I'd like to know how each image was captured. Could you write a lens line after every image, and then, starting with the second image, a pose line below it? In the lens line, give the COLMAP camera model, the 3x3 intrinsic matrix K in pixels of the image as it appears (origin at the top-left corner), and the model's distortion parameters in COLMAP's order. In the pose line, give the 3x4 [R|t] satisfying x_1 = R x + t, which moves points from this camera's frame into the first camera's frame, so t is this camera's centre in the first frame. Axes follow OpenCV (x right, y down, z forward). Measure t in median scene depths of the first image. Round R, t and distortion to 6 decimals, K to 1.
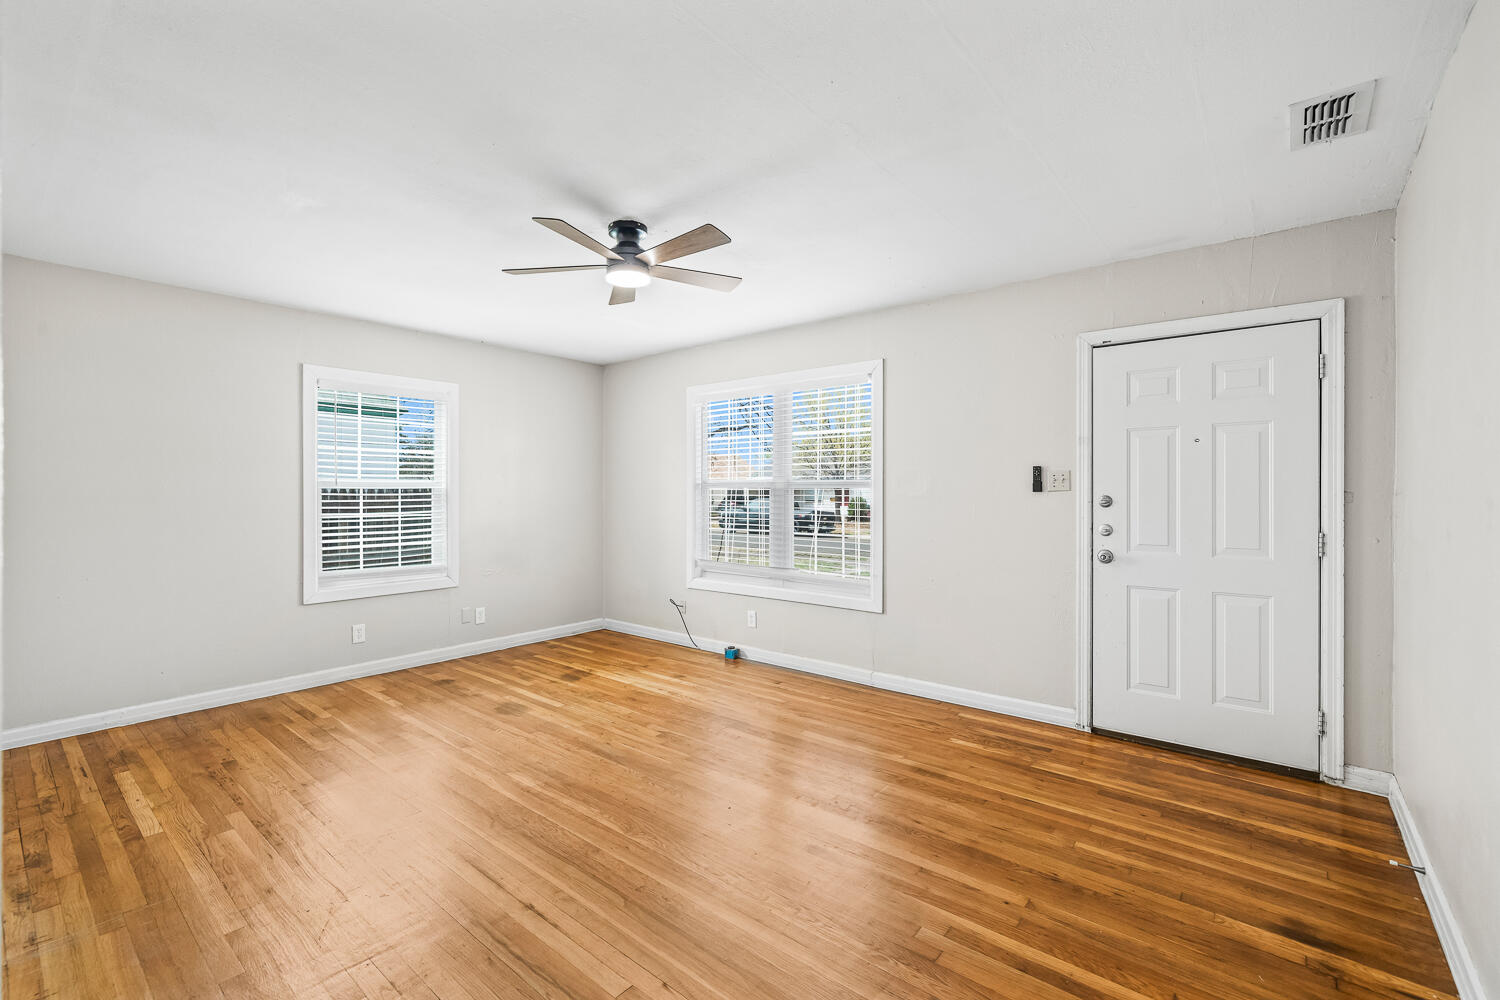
lens RADIAL K [[641.0, 0, 742.1], [0, 641.0, 497.9], [0, 0, 1]] dist [0.000388, 0.000157]
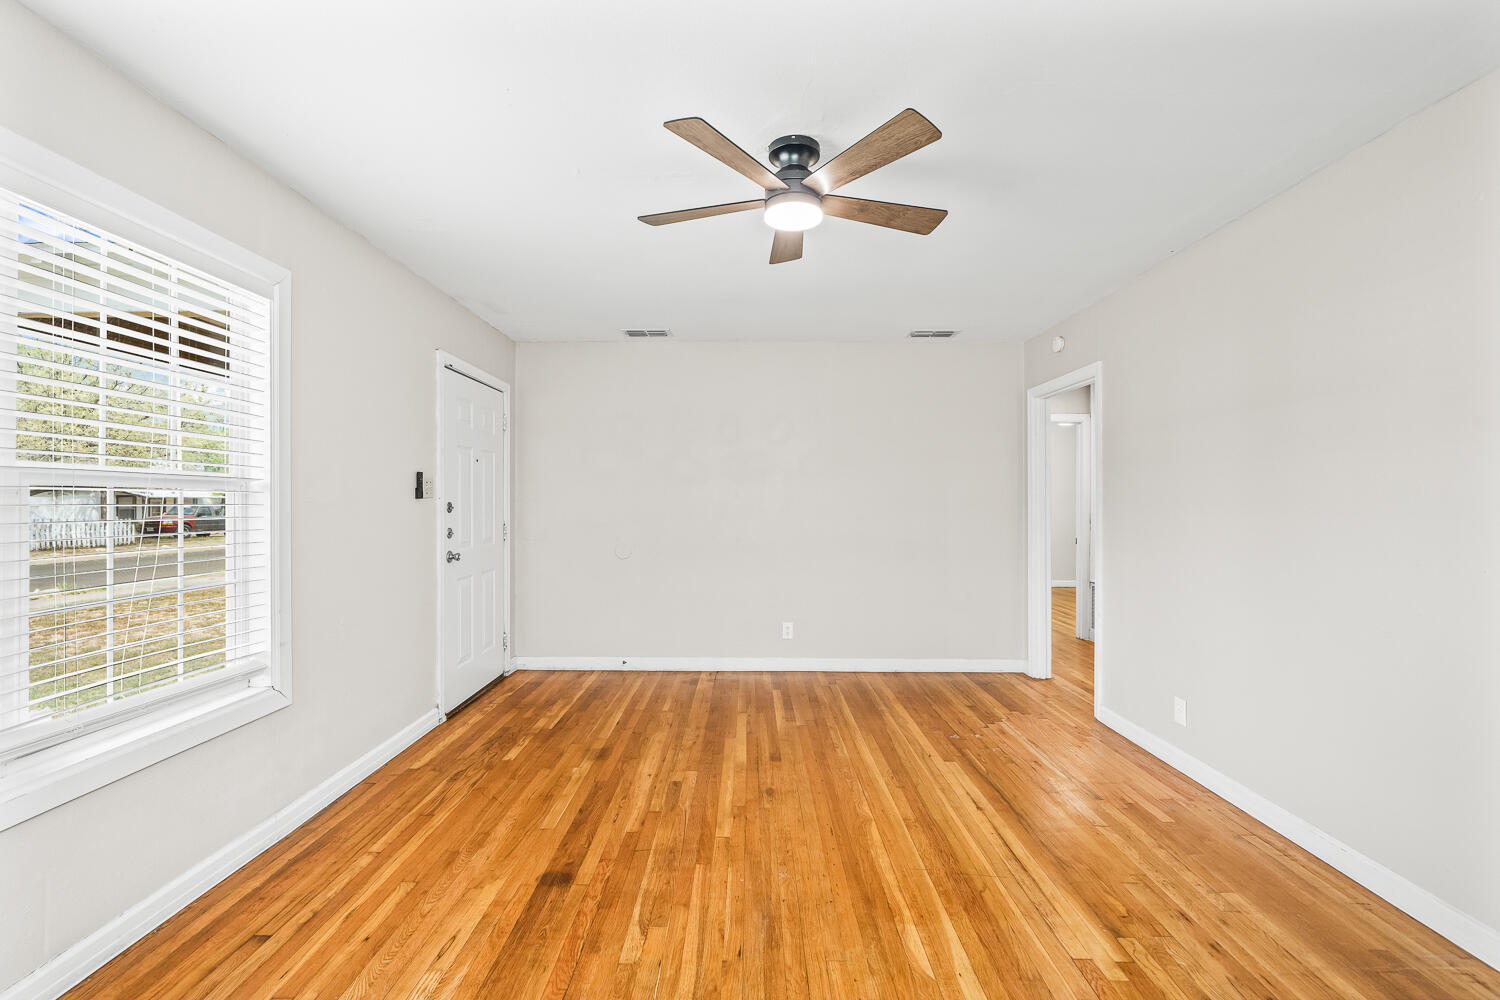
lens RADIAL K [[641.0, 0, 742.1], [0, 641.0, 497.9], [0, 0, 1]] dist [0.000388, 0.000157]
pose [[-0.631763, 0.000587, 0.775161, -0.685273], [0.001955, 0.999998, 0.000837, -0.012079], [-0.775159, 0.002044, -0.631763, 1.443040]]
